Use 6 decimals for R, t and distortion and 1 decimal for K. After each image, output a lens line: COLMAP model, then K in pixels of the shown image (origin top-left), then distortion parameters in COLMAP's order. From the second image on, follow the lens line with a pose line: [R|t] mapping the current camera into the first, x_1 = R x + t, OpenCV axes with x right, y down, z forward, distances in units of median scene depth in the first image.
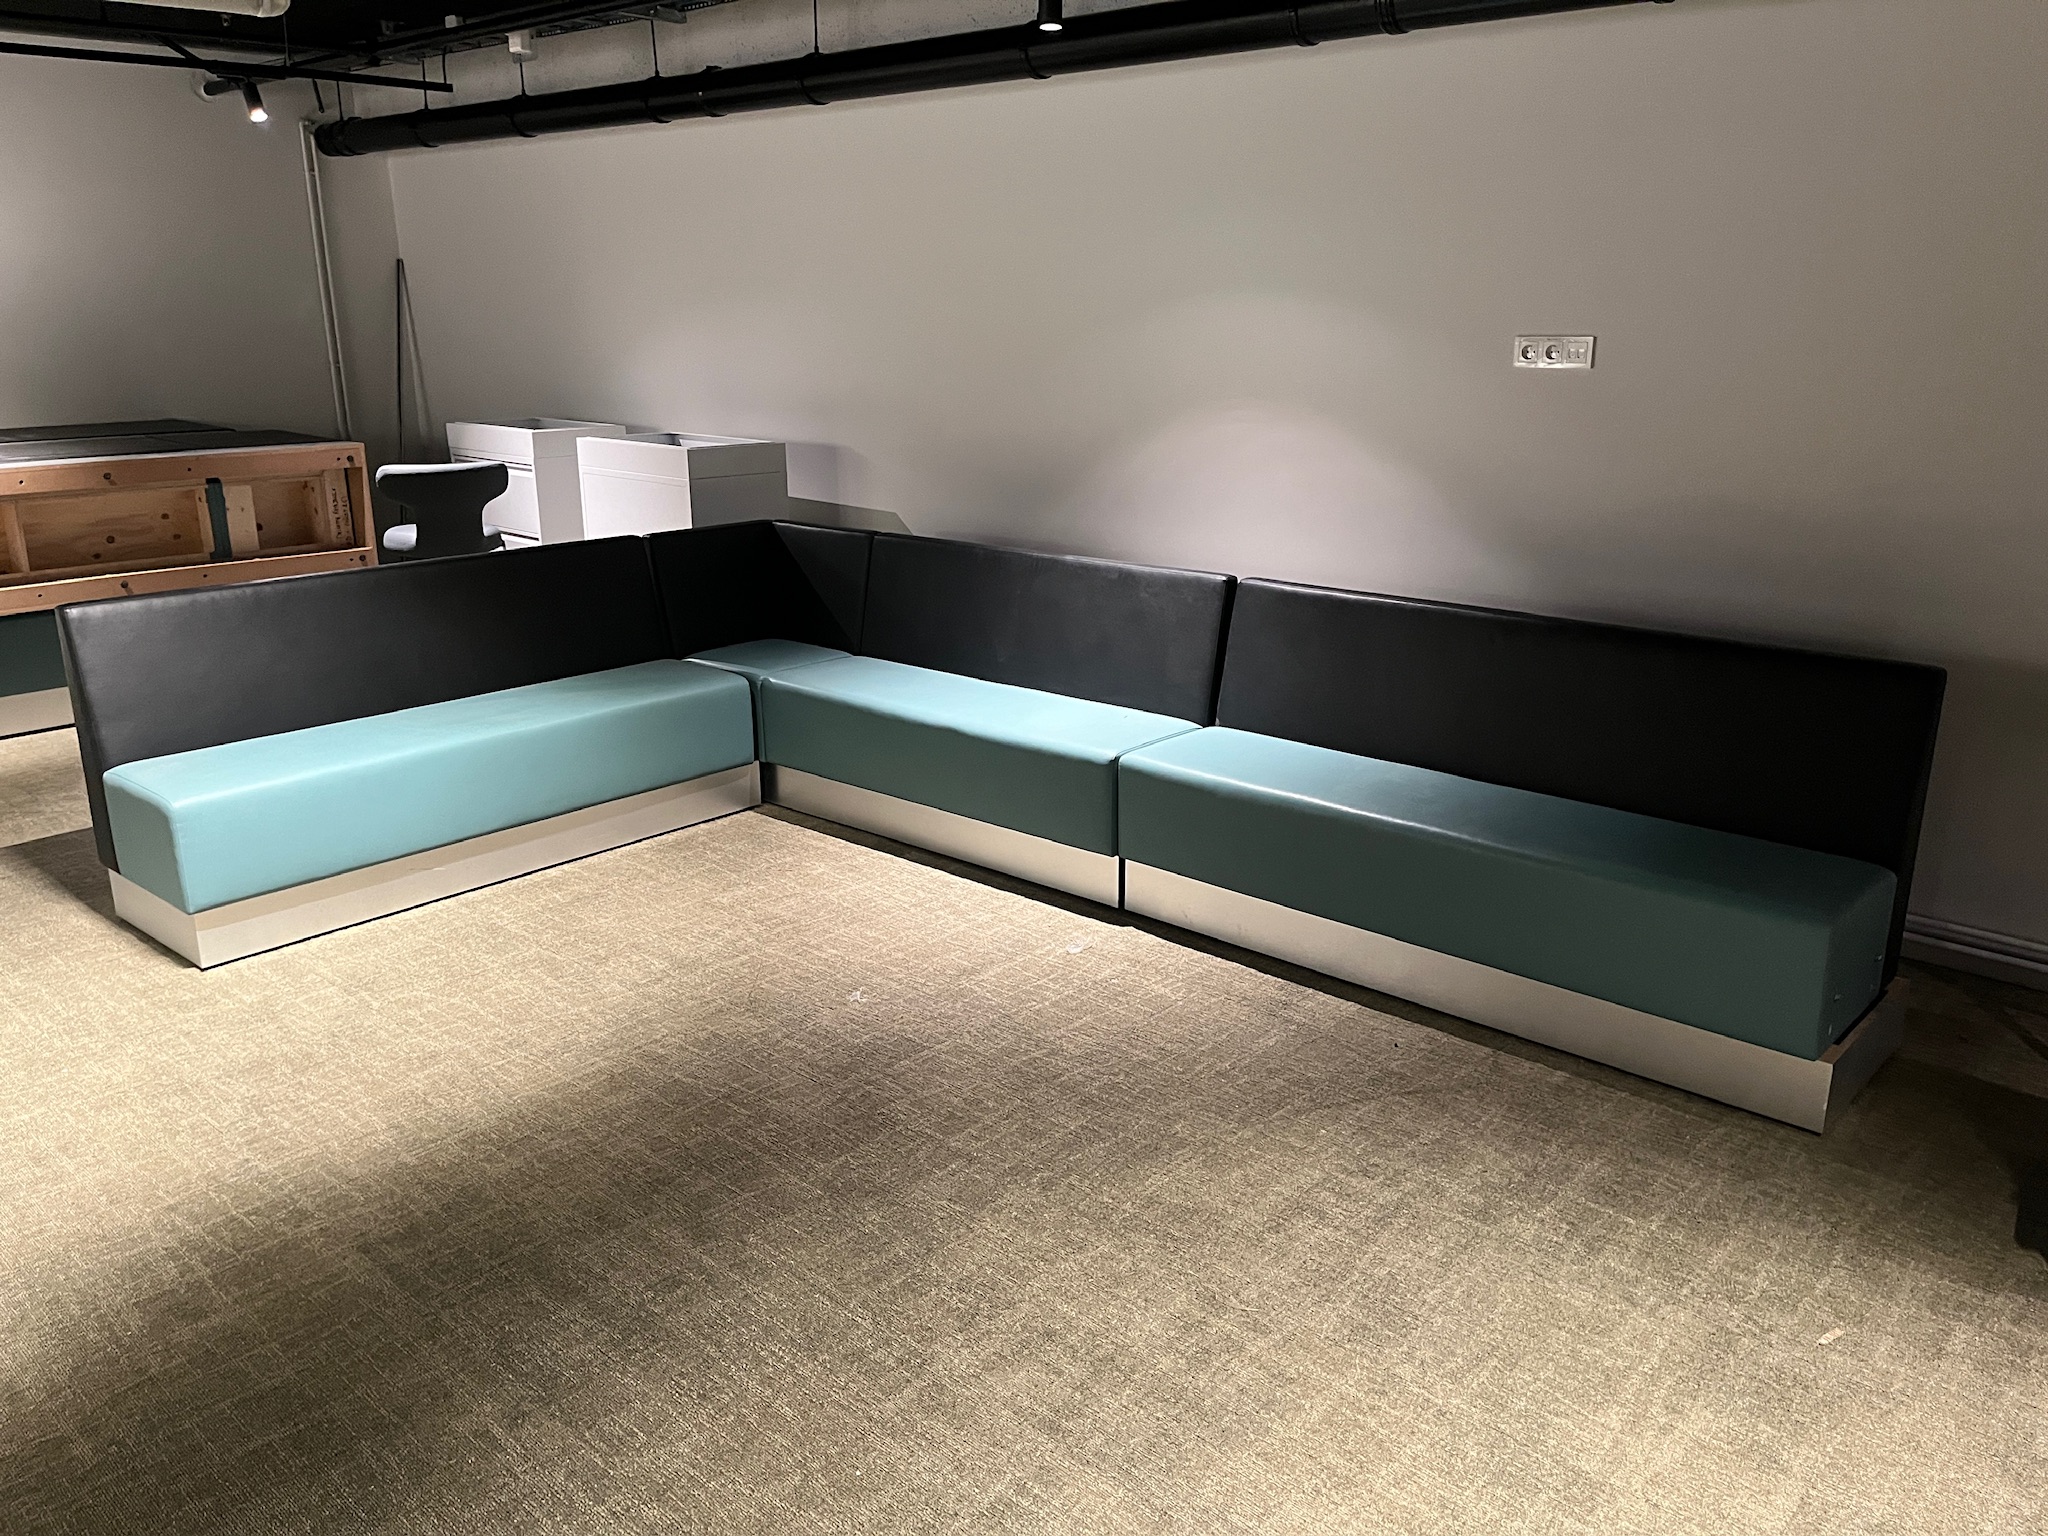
lens RADIAL K [[1546.3, 0, 1030.8], [0, 1546.3, 768.8], [0, 0, 1]] dist [0.027995, -0.004539]
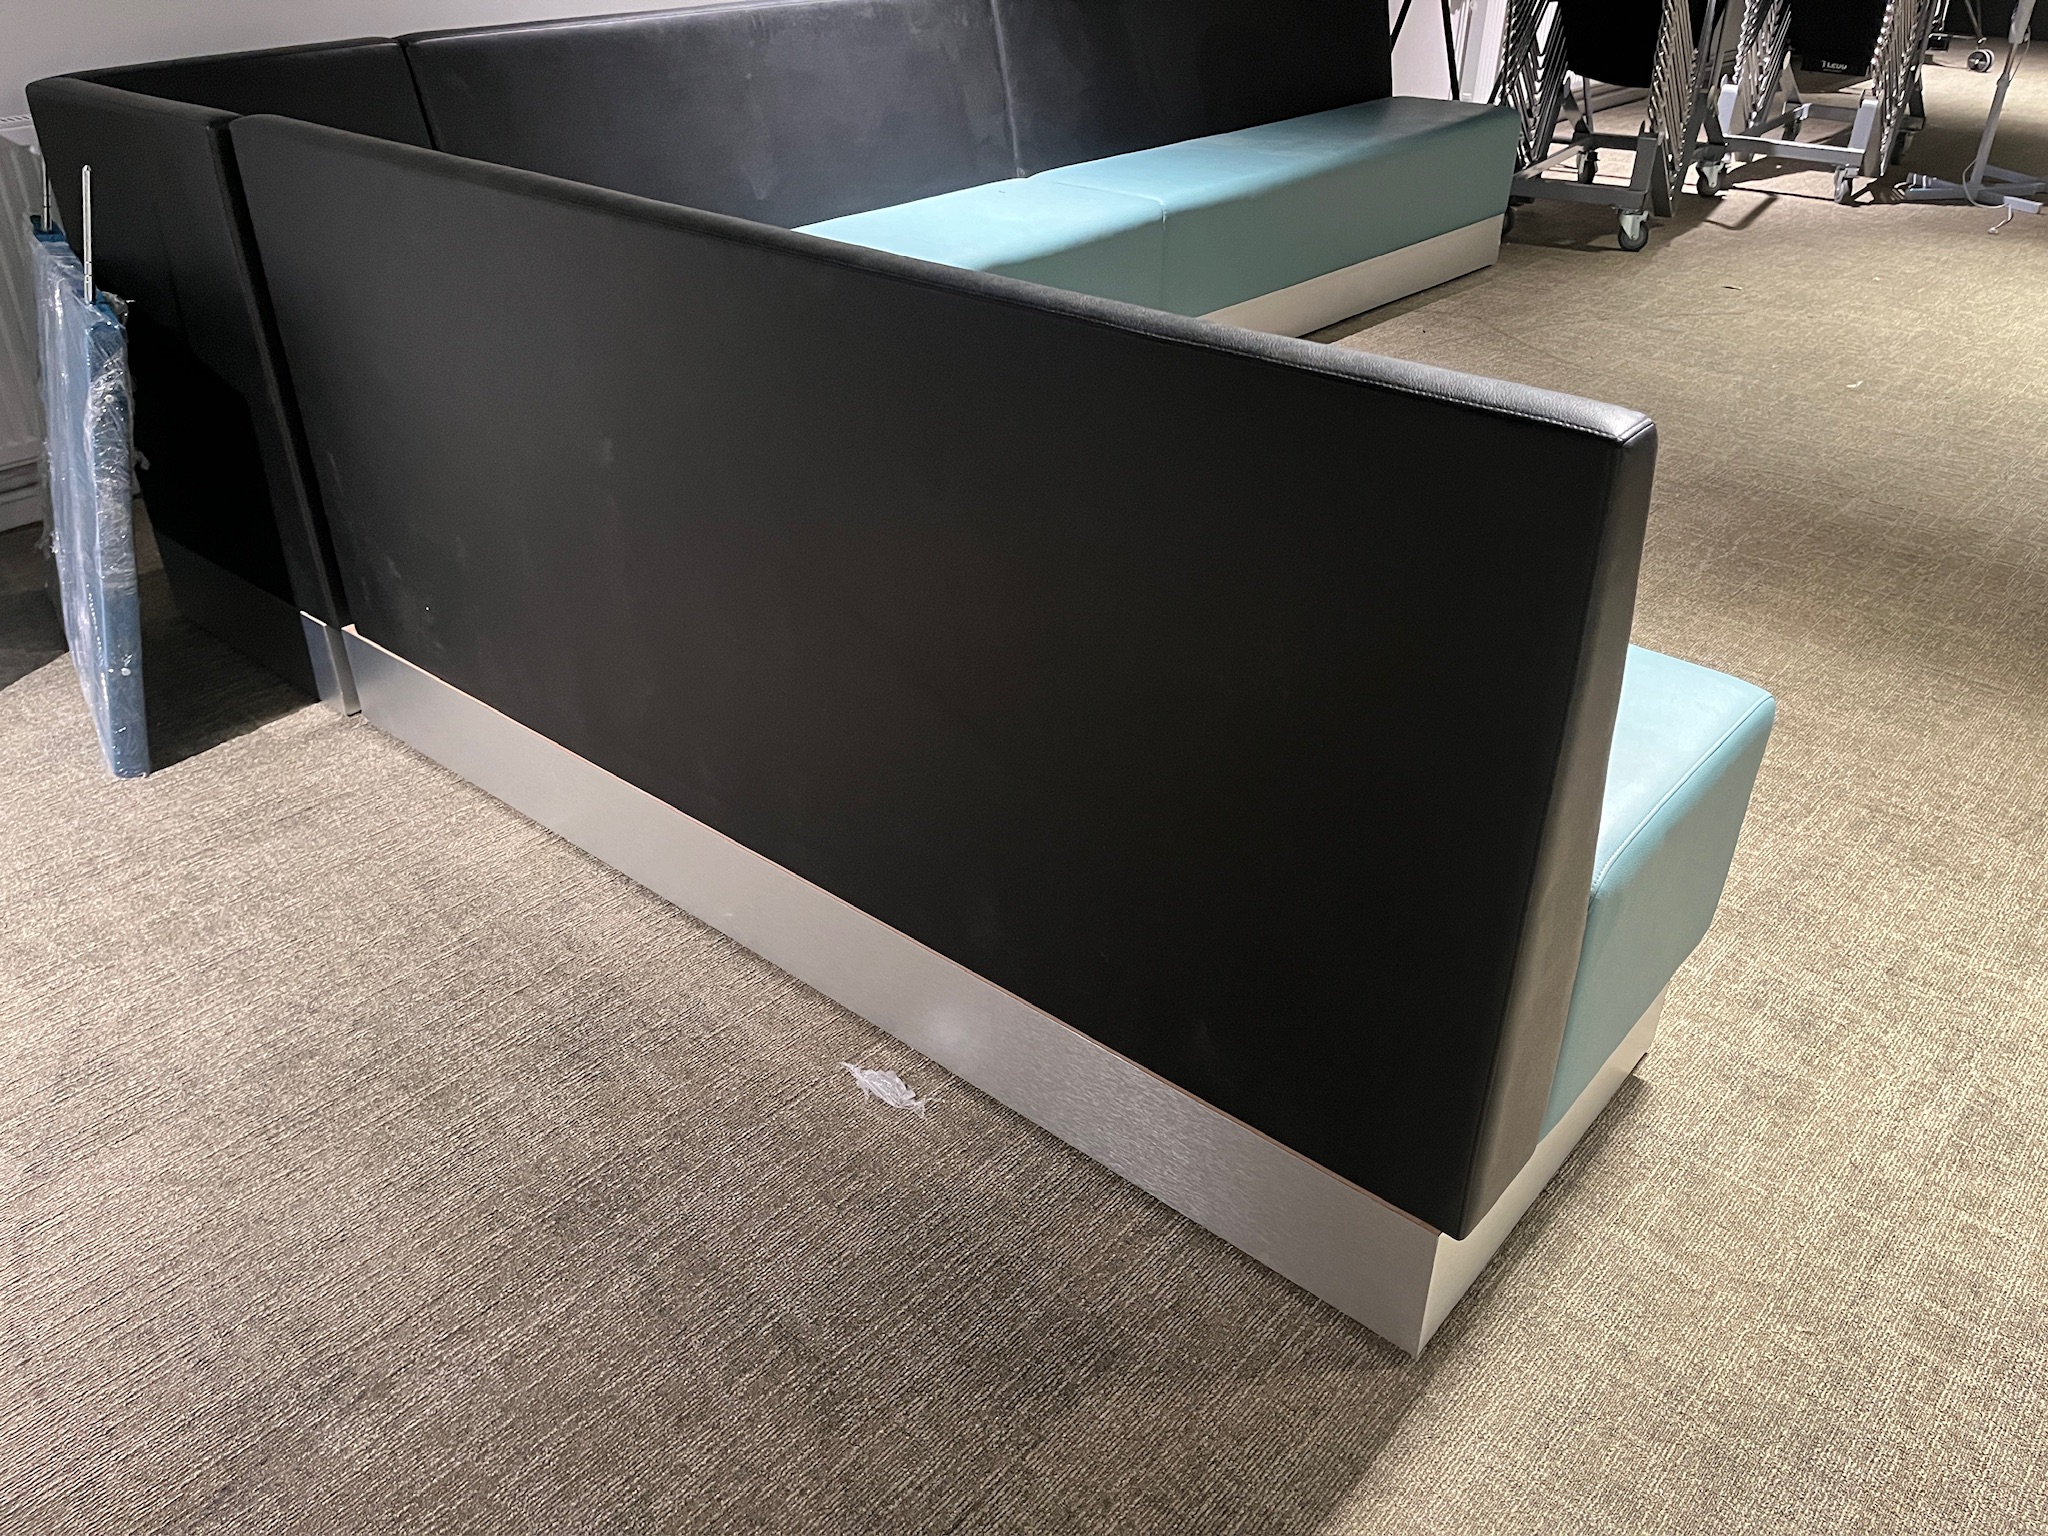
lens RADIAL K [[1546.3, 0, 1030.8], [0, 1546.3, 768.8], [0, 0, 1]] dist [0.027995, -0.004539]
pose [[-0.013937, -0.520163, 0.853953, -0.695256], [0.279118, 0.818063, 0.502857, -0.170027], [-0.960156, 0.245362, 0.133786, 0.871611]]
